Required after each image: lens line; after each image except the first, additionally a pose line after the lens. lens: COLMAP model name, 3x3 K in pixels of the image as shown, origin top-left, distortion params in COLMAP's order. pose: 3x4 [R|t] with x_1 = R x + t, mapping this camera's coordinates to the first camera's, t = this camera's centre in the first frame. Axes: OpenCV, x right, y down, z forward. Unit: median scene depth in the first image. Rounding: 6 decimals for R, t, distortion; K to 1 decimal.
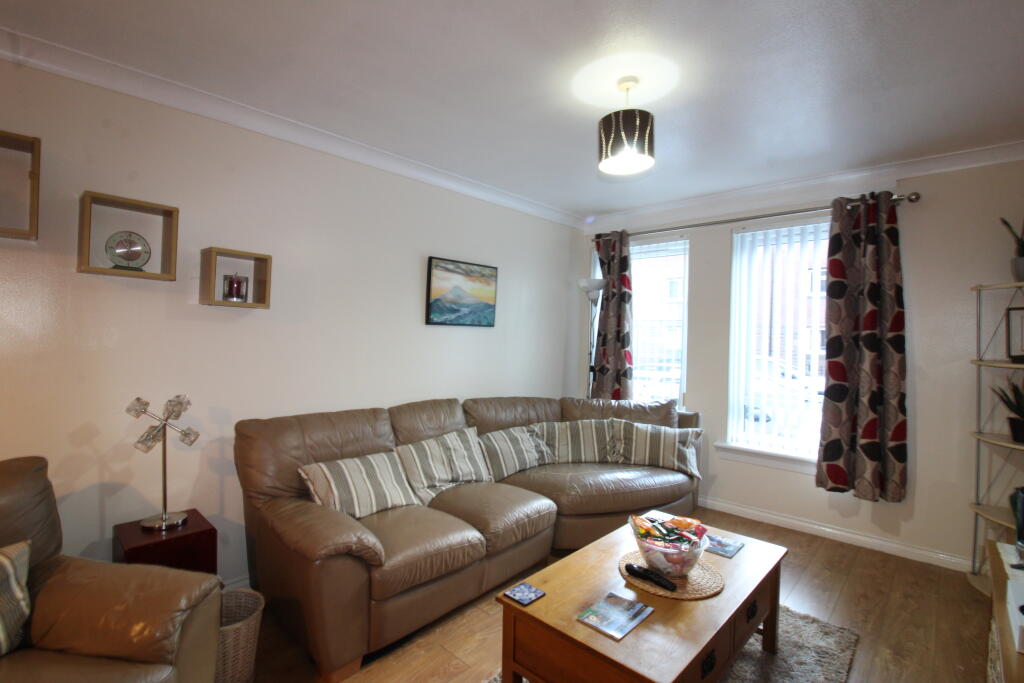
lens RADIAL K [[485.5, 0, 519.7], [0, 485.5, 339.0], [0, 0, 1]] dist [-0.002140, -0.001029]
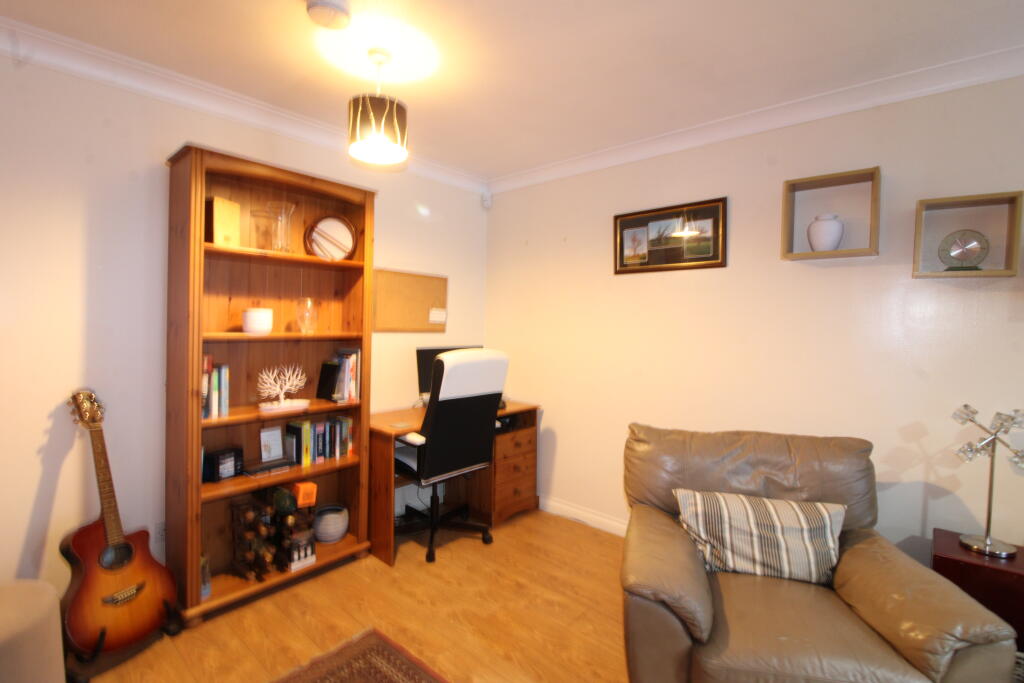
lens RADIAL K [[485.5, 0, 519.7], [0, 485.5, 339.0], [0, 0, 1]] dist [-0.002140, -0.001029]
pose [[0.064350, 0.007876, -0.997896, 0.165724], [-0.023834, 0.999696, 0.006353, 0.014763], [0.997643, 0.023375, 0.064518, 0.119817]]
